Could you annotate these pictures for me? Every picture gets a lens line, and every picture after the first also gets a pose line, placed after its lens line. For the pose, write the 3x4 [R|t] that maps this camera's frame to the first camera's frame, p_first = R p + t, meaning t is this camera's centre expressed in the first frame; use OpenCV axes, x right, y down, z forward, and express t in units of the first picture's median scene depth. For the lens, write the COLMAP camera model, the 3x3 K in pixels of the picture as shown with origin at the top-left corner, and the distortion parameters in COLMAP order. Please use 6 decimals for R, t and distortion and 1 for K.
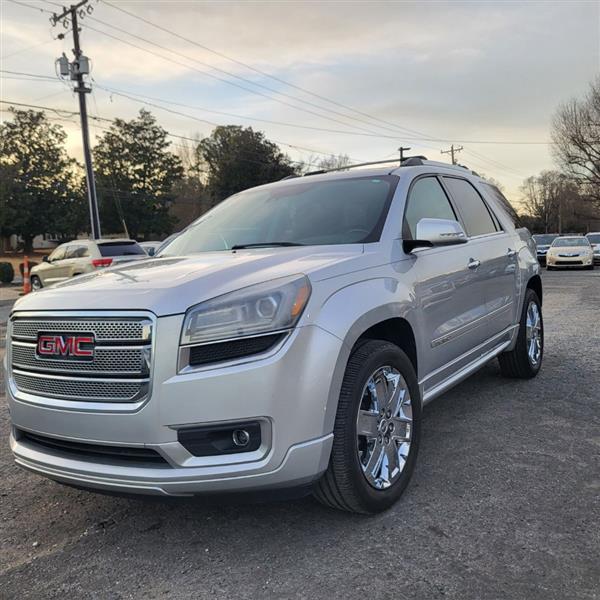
lens RADIAL K [[618.0, 0, 304.4], [0, 618.0, 299.2], [0, 0, 1]] dist [0.026711, 0.000000]
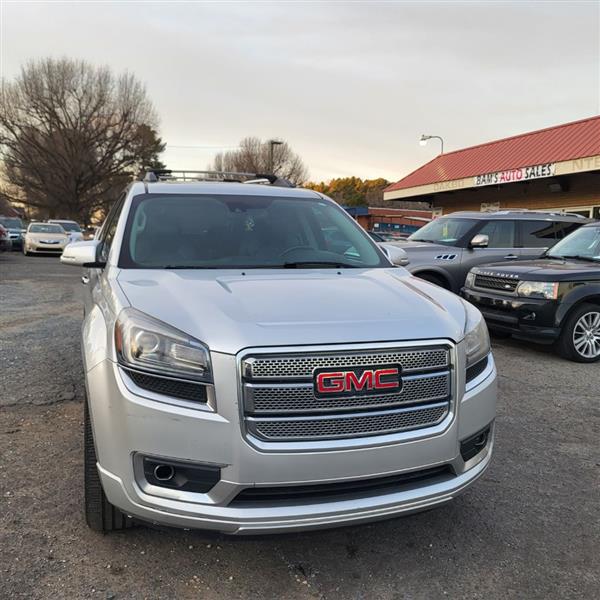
lens RADIAL K [[618.0, 0, 297.0], [0, 618.0, 303.0], [0, 0, 1]] dist [0.026711, 0.000000]
pose [[0.624021, -0.023748, 0.781047, -0.116474], [-0.004230, 0.999421, 0.033767, -0.007348], [-0.781396, -0.024375, 0.623559, 0.048914]]
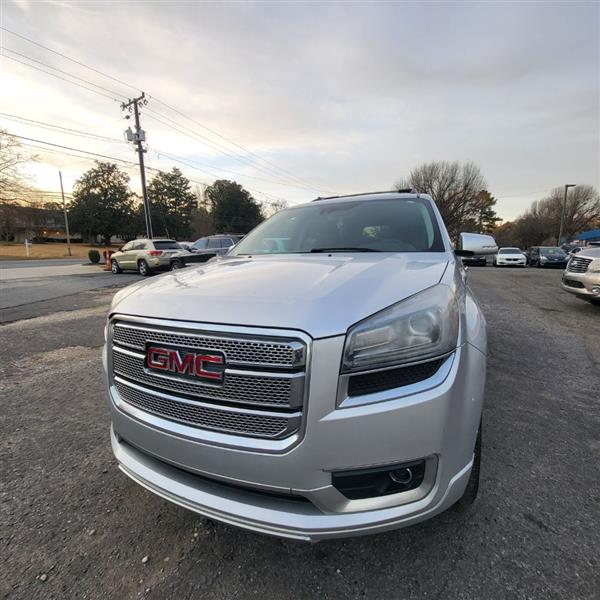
lens RADIAL K [[313.3, 0, 304.0], [0, 313.3, 299.1], [0, 0, 1]] dist [0.003192, -0.004138]
pose [[0.989873, 0.016779, 0.140963, -0.028086], [-0.027339, 0.996934, 0.073313, -0.004733], [-0.139301, -0.076424, 0.987297, 0.055502]]
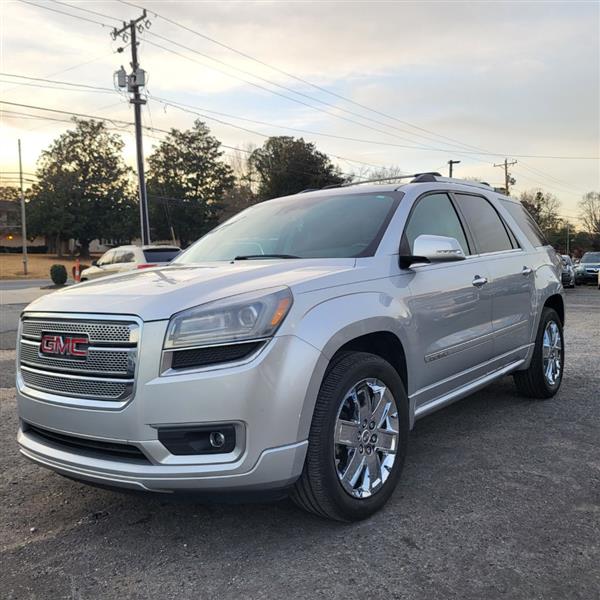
lens RADIAL K [[618.0, 0, 299.0], [0, 618.0, 300.7], [0, 0, 1]] dist [0.026711, 0.000000]
pose [[0.995705, 0.034258, -0.086013, 0.010939], [-0.035484, 0.999289, -0.012762, -0.000313], [0.085515, 0.015760, 0.996212, -0.003658]]
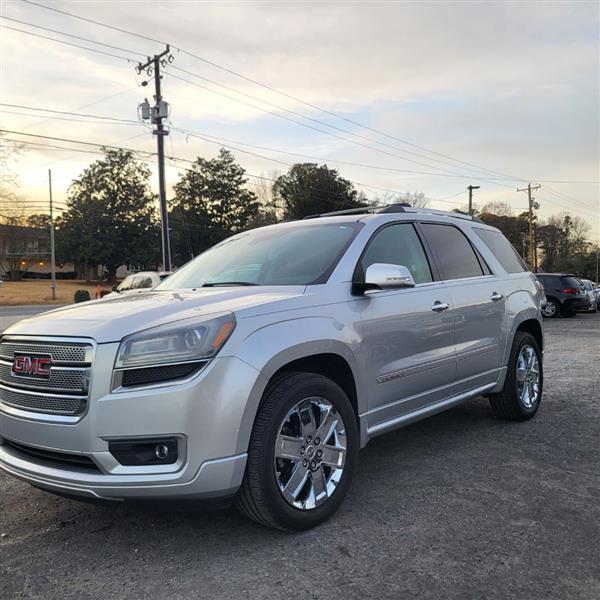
lens RADIAL K [[618.0, 0, 299.0], [0, 618.0, 301.3], [0, 0, 1]] dist [0.026711, 0.000000]
pose [[0.990990, 0.029939, -0.130545, 0.027073], [-0.036798, 0.998048, -0.050452, -0.000602], [0.128779, 0.054801, 0.990158, -0.011544]]
